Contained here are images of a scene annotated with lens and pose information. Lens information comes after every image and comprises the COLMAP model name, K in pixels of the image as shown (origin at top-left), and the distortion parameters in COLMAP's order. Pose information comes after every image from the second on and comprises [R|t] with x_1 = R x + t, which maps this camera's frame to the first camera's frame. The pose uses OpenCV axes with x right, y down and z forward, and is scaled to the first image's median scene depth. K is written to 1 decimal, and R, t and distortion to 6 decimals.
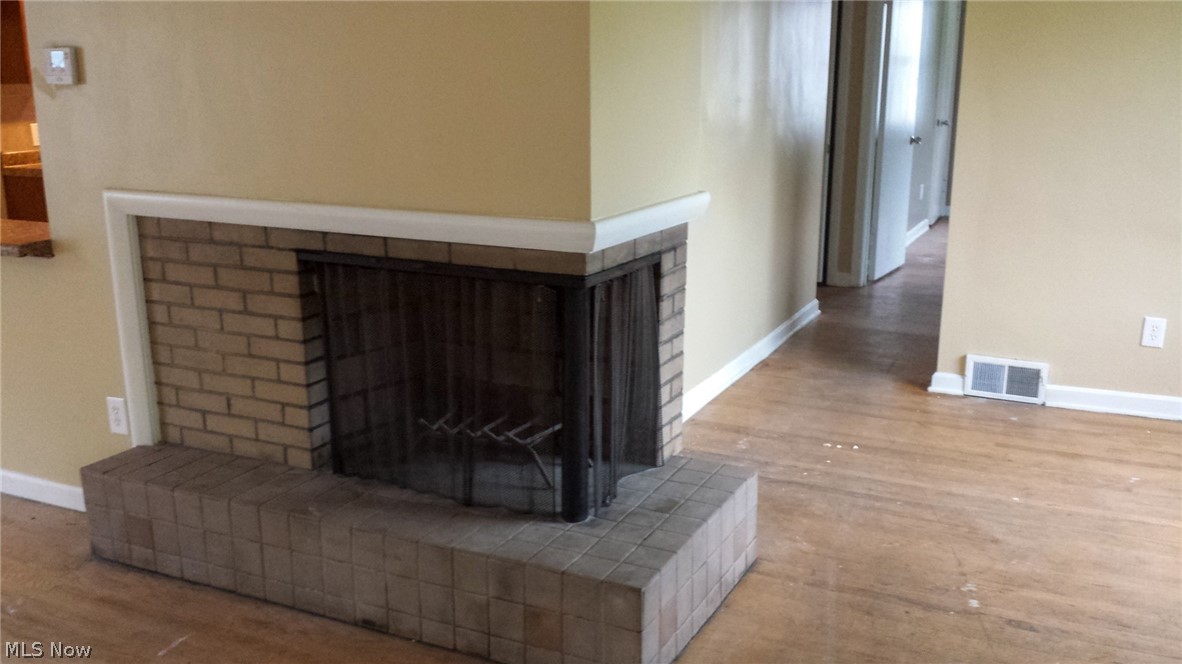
lens RADIAL K [[1081.9, 0, 591.0], [0, 1081.9, 332.0], [0, 0, 1]] dist [0.147368, -0.331163]
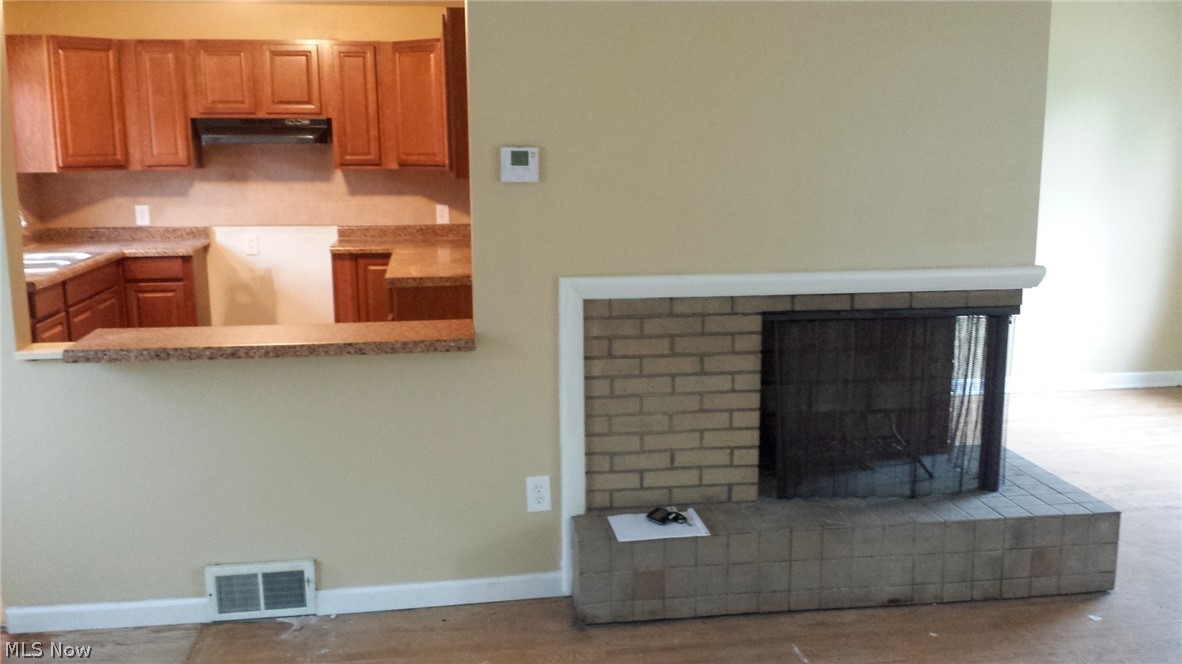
lens RADIAL K [[1081.9, 0, 591.0], [0, 1081.9, 332.0], [0, 0, 1]] dist [0.147368, -0.331163]
pose [[0.830913, -0.097156, 0.547854, -1.033186], [0.137167, 0.990016, -0.032469, -0.039717], [-0.539230, 0.102127, 0.835943, 0.102489]]
